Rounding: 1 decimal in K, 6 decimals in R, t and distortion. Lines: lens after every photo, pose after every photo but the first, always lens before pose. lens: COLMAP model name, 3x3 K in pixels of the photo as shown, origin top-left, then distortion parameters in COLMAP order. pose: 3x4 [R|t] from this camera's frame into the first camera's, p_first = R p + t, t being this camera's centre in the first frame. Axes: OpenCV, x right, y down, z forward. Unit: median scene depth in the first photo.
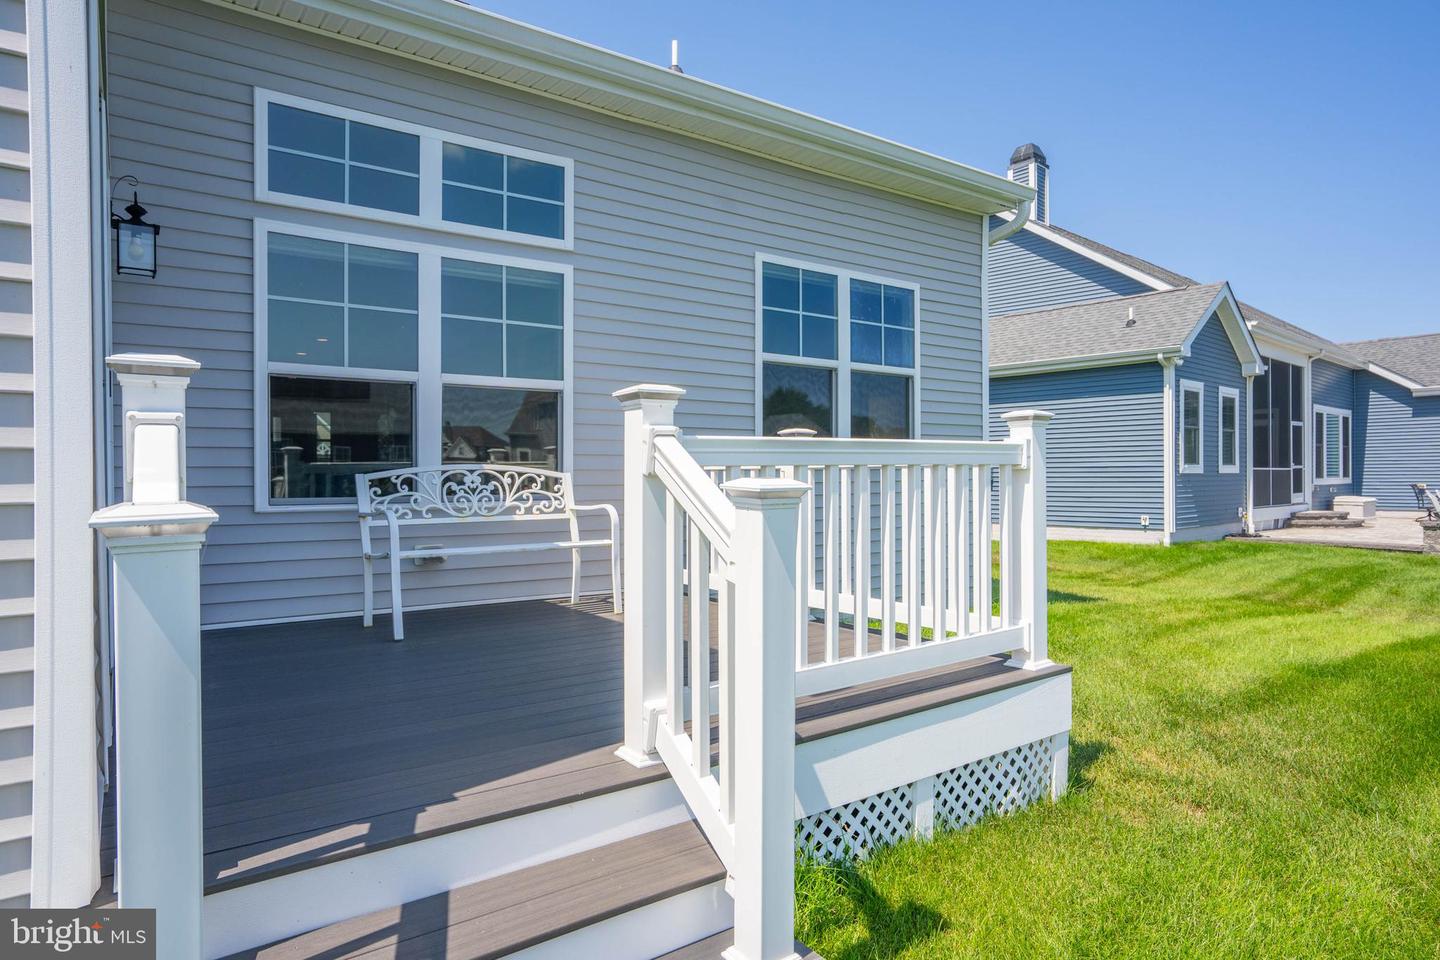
lens RADIAL K [[814.2, 0, 720.0], [0, 814.2, 480.0], [0, 0, 1]] dist [-0.018534, 0.021498]
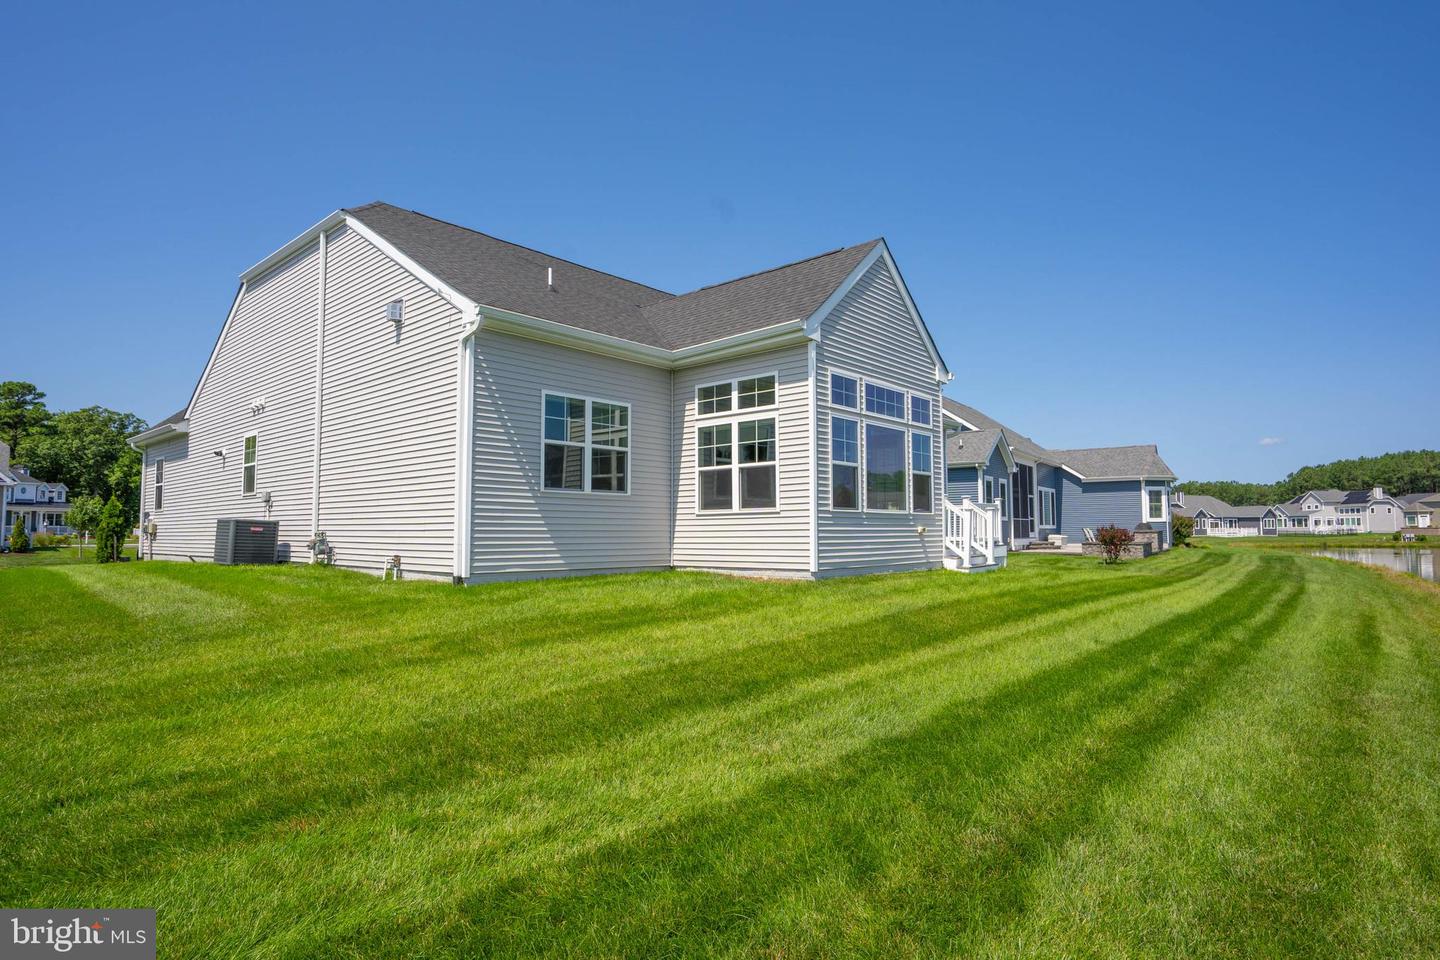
lens RADIAL K [[783.2, 0, 720.0], [0, 783.2, 480.0], [0, 0, 1]] dist [-0.054337, 0.043470]
pose [[0.969617, 0.020309, 0.243784, -0.498337], [-0.002136, 0.997213, -0.074579, 0.034316], [-0.244619, 0.071792, 0.966958, -0.664549]]
